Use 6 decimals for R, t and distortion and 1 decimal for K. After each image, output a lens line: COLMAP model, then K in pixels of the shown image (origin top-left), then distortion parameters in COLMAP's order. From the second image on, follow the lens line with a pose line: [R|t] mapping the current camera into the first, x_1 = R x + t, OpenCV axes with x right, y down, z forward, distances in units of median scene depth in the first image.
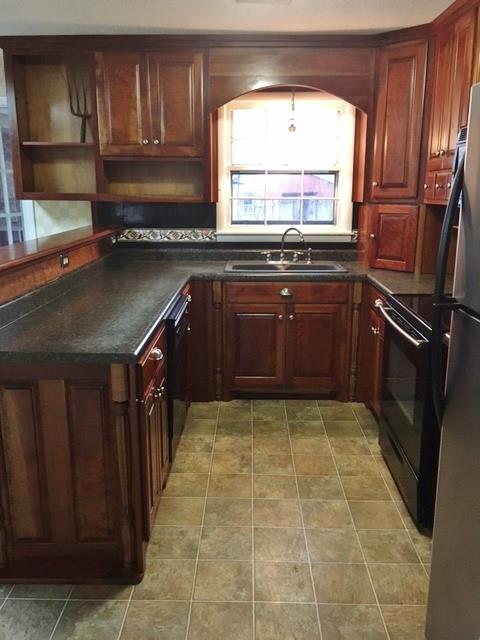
lens RADIAL K [[555.7, 0, 242.1], [0, 555.7, 318.4], [0, 0, 1]] dist [0.069025, -0.060521]
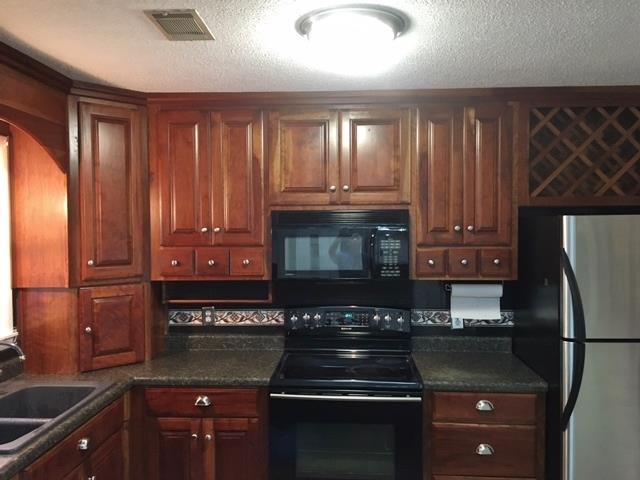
lens RADIAL K [[555.7, 0, 319.7], [0, 555.7, 239.0], [0, 0, 1]] dist [0.069025, -0.060521]
pose [[0.019503, -0.027749, 0.999425, -0.546186], [0.231208, 0.972644, 0.022494, -0.225232], [-0.972709, 0.230636, 0.025386, 0.695517]]
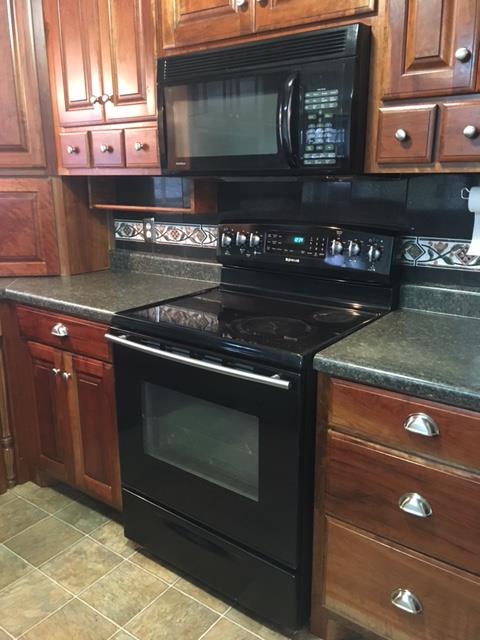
lens RADIAL K [[555.7, 0, 240.8], [0, 555.7, 318.1], [0, 0, 1]] dist [0.069025, -0.060521]
pose [[0.582983, -0.206721, 0.785746, -0.127181], [0.191382, 0.974818, 0.114468, -0.068456], [-0.789622, 0.083645, 0.607865, 0.408475]]
